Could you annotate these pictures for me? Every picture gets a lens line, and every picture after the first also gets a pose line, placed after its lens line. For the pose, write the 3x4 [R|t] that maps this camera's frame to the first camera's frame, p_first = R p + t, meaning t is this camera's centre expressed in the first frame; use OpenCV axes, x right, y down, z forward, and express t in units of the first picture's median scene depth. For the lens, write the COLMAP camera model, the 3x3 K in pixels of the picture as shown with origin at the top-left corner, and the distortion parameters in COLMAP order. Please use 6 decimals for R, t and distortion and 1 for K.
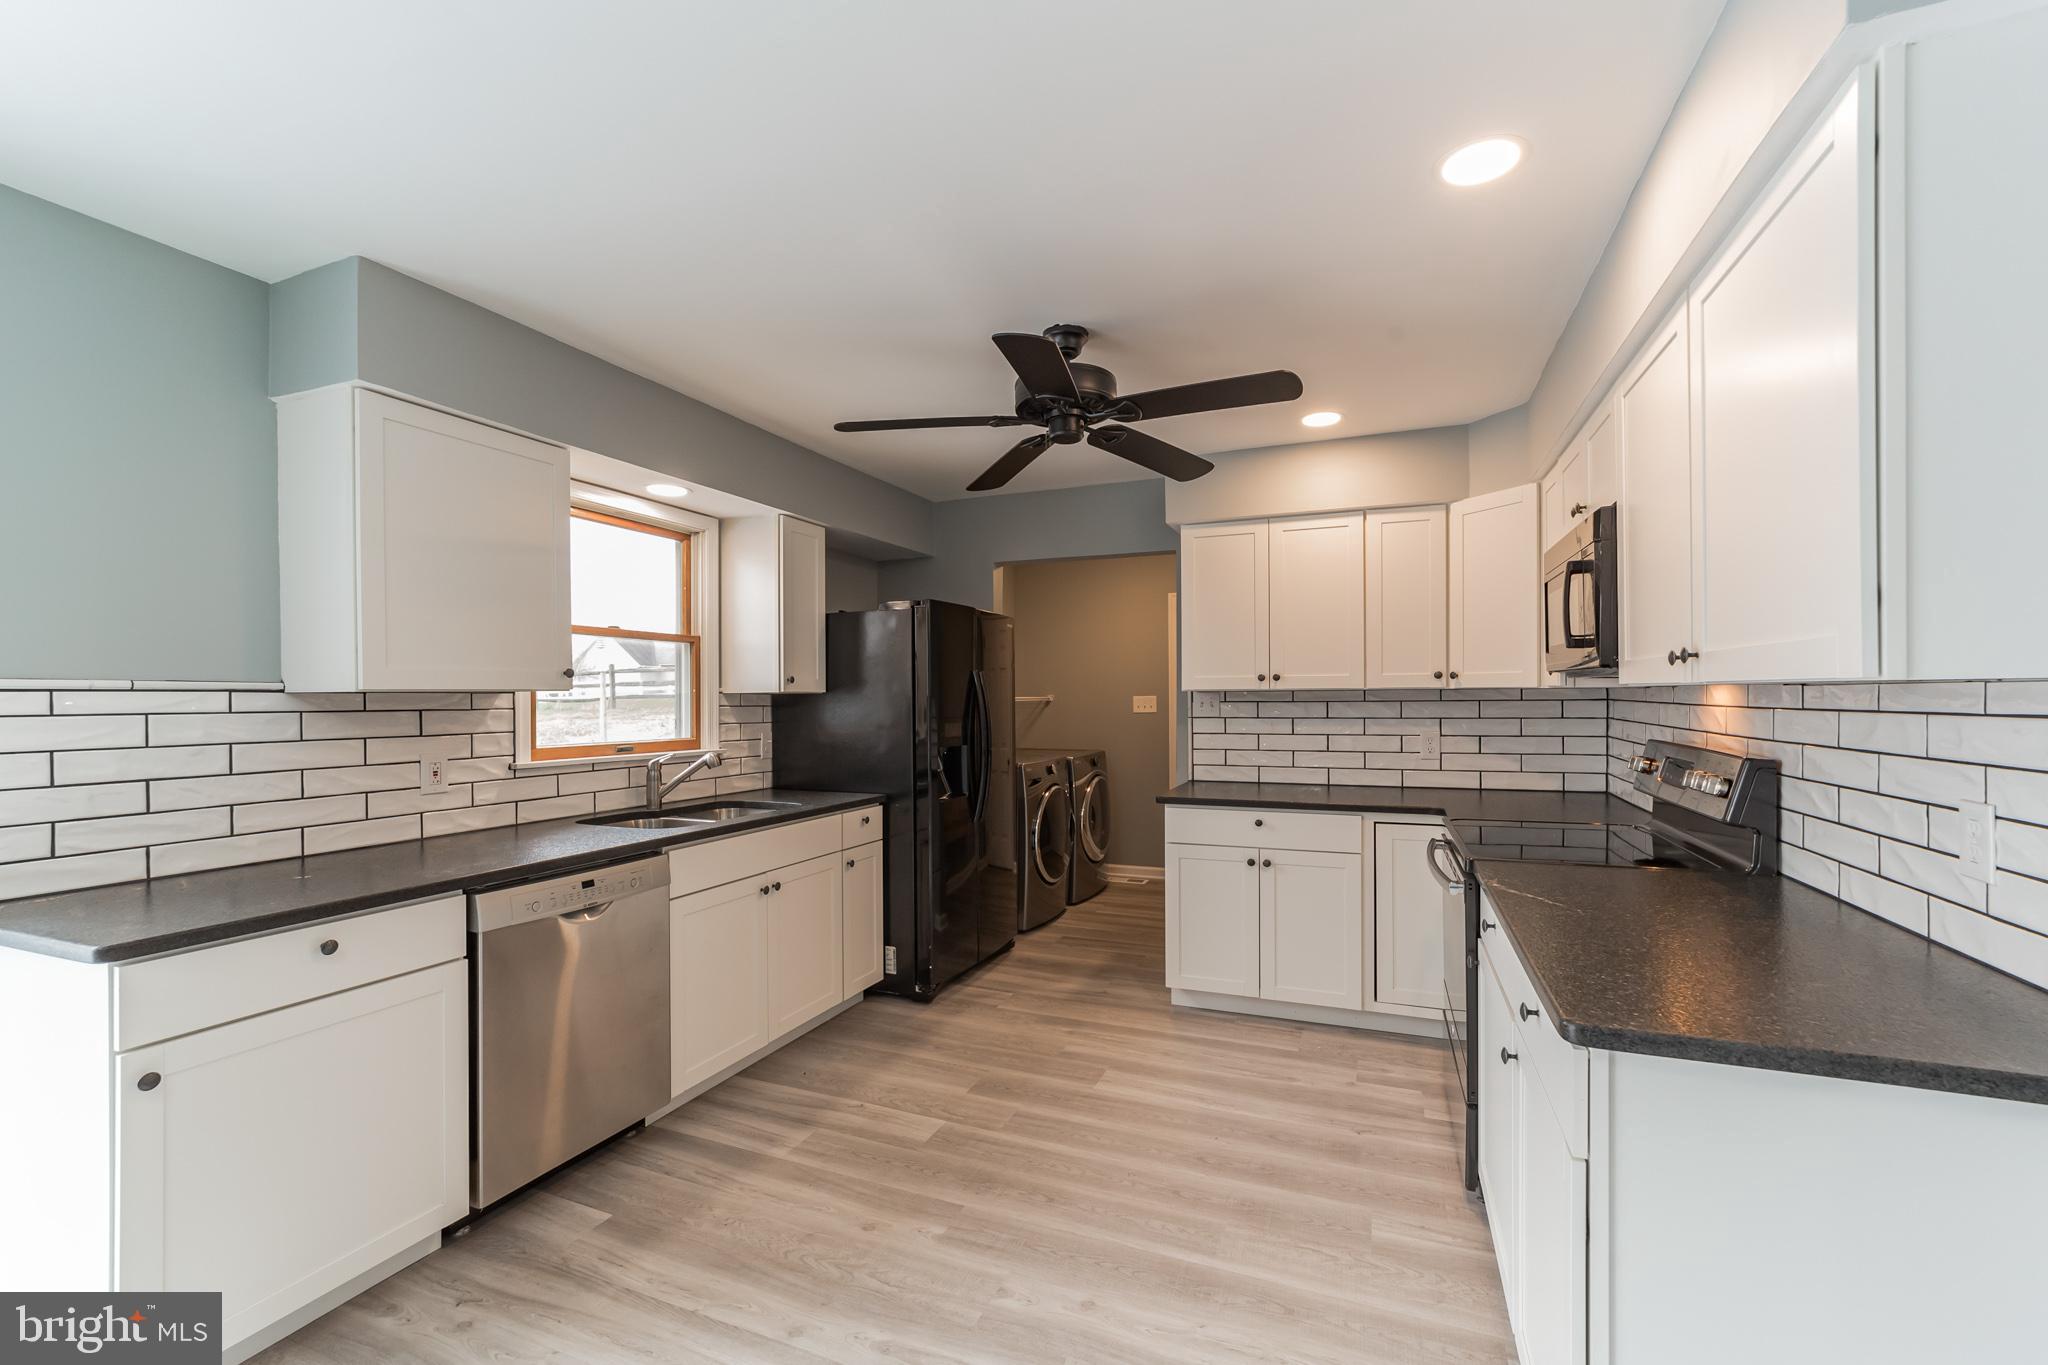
lens RADIAL K [[858.6, 0, 1015.4], [0, 858.6, 695.8], [0, 0, 1]] dist [0.000848, 0.000003]
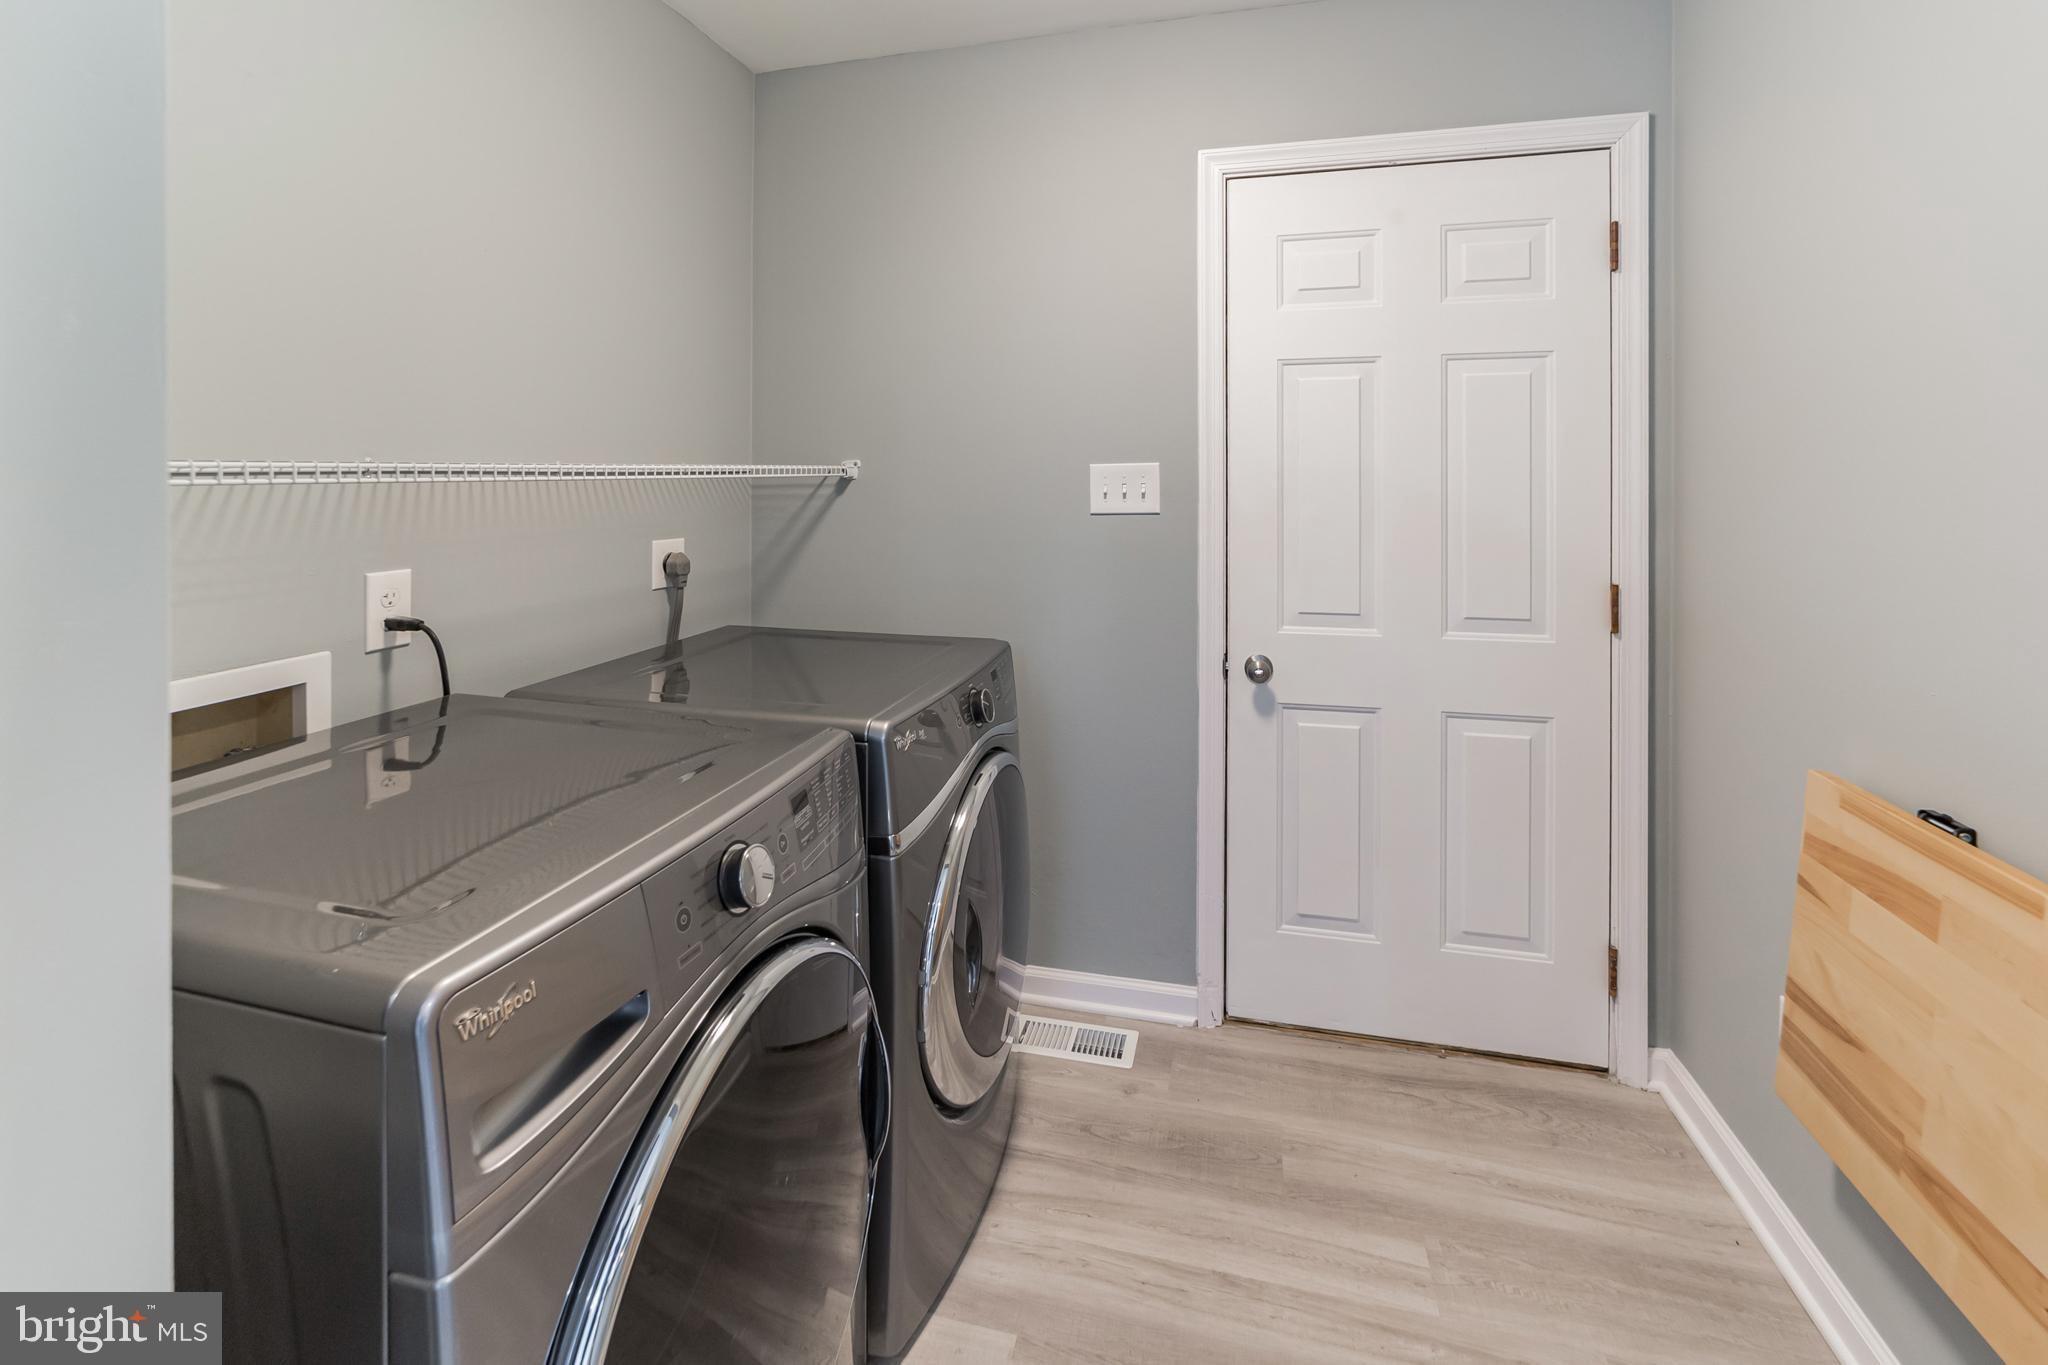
lens RADIAL K [[858.6, 0, 1015.4], [0, 858.6, 695.8], [0, 0, 1]] dist [0.000848, 0.000003]
pose [[0.990044, -0.035686, 0.136158, 0.064464], [0.000194, 0.967672, 0.252211, 0.004571], [-0.140757, -0.249673, 0.958045, 0.712949]]
